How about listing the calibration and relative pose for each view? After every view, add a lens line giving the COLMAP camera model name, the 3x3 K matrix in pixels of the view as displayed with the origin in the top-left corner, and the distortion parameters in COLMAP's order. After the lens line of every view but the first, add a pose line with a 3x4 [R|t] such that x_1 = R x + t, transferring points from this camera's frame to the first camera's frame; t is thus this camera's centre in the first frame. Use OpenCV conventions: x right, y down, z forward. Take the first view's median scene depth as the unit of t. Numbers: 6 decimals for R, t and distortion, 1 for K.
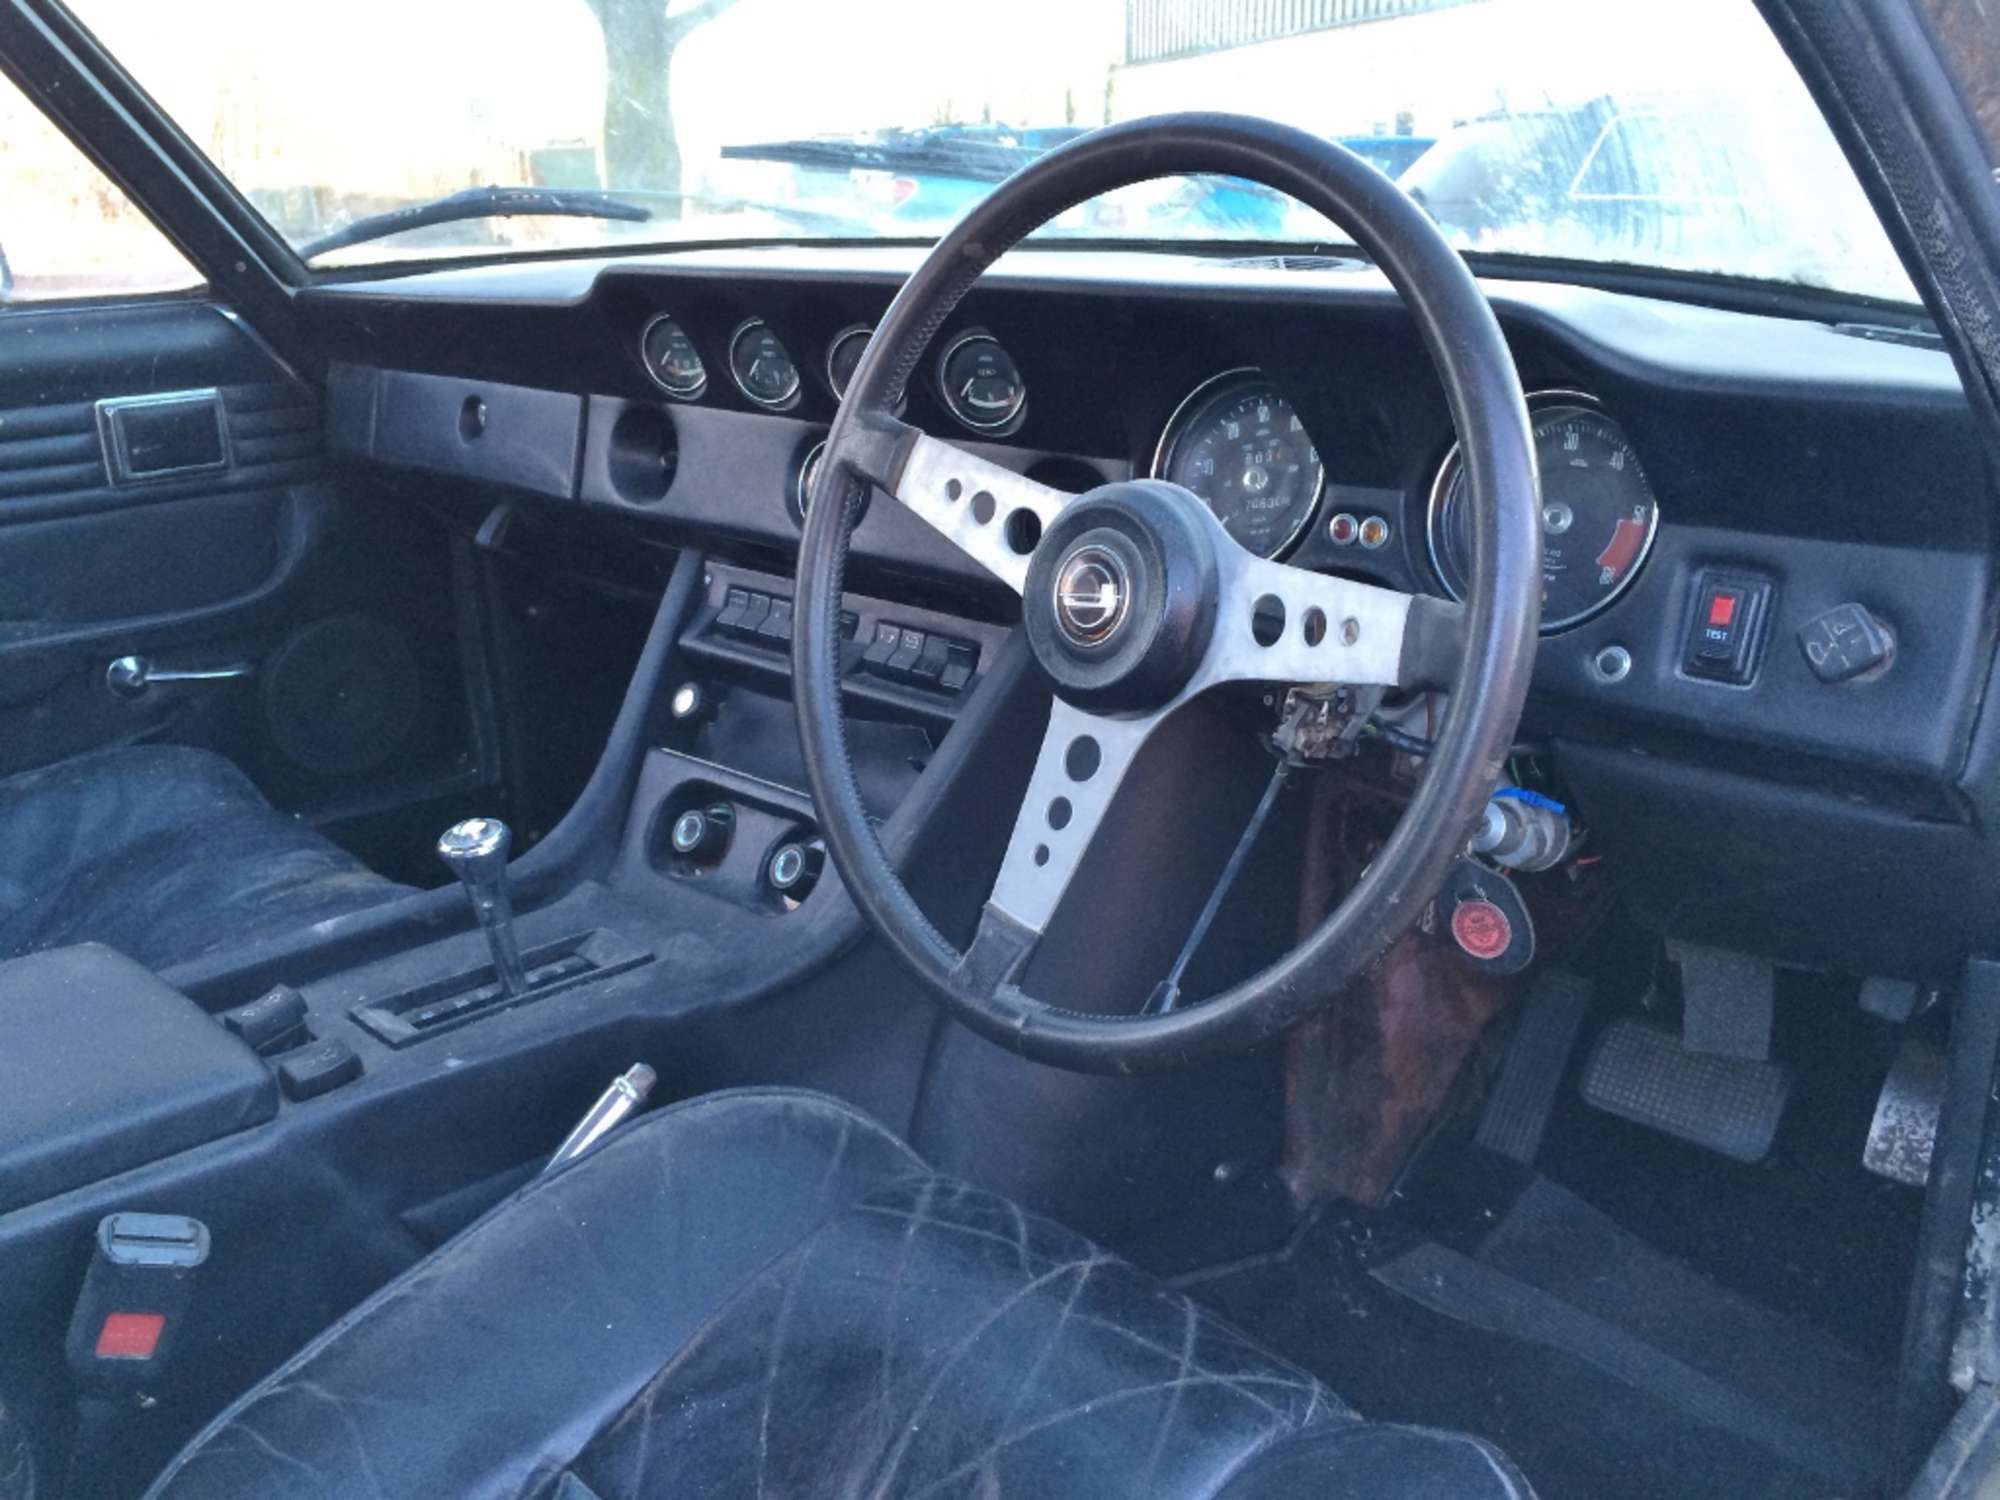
lens RADIAL K [[1714.1, 0, 993.0], [0, 1714.1, 729.2], [0, 0, 1]] dist [0.061441, -0.069545]
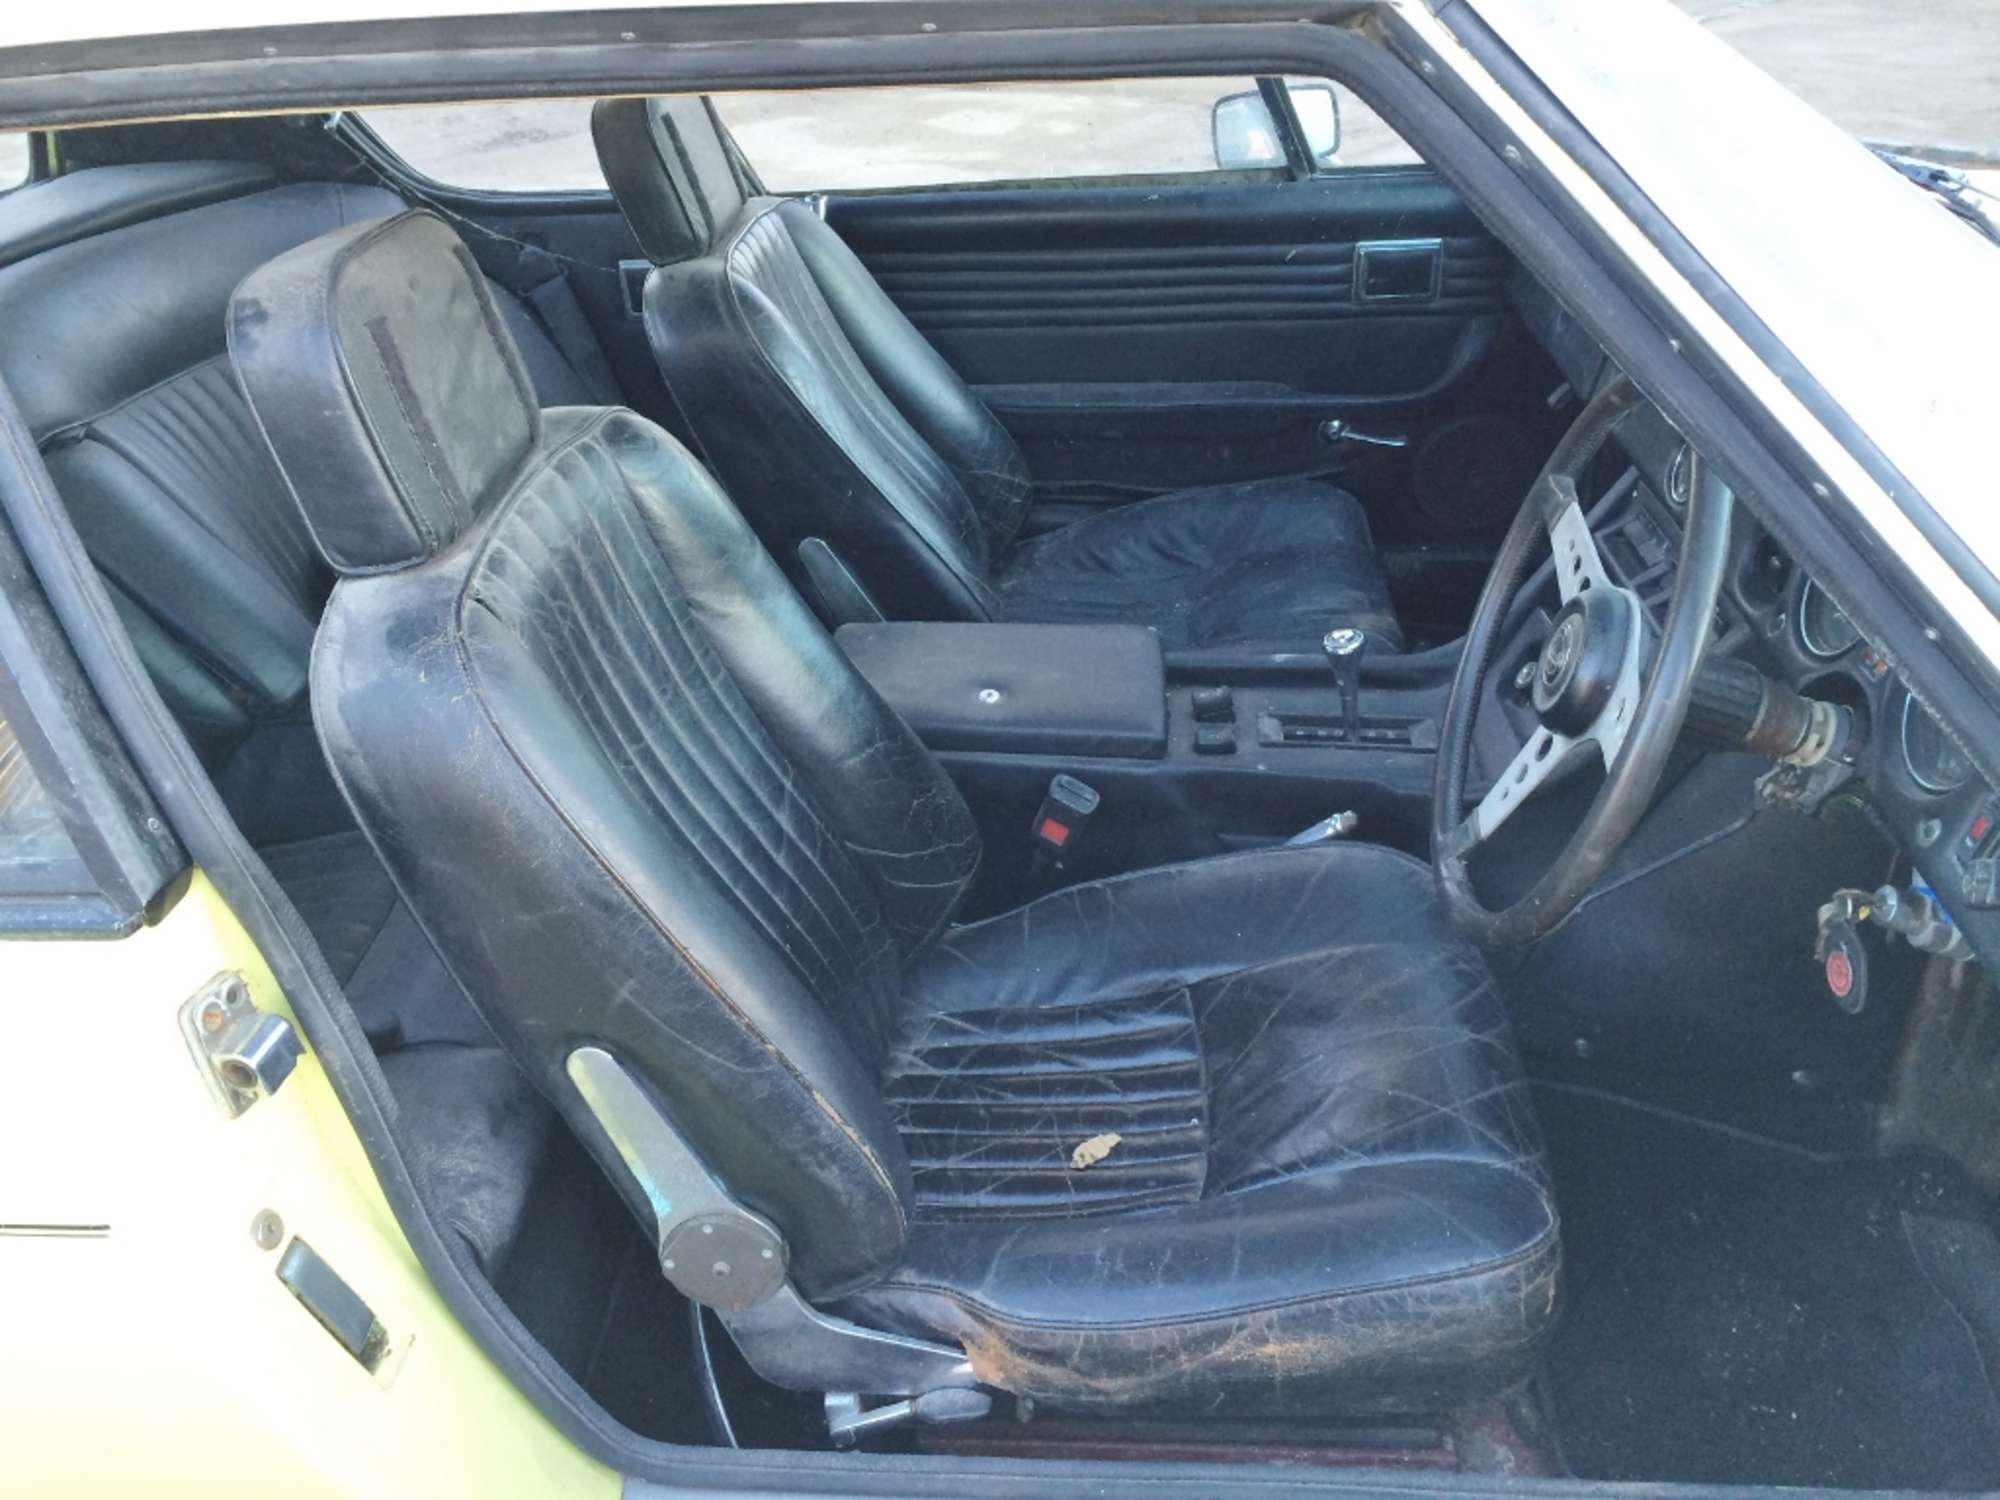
lens RADIAL K [[1714.1, 0, 995.2], [0, 1714.1, 757.2], [0, 0, 1]] dist [0.061441, -0.069545]
pose [[0.640841, 0.379315, -0.667415, 0.572850], [-0.206443, 0.922526, 0.326079, -0.279107], [0.739394, -0.071182, 0.669499, -0.297774]]
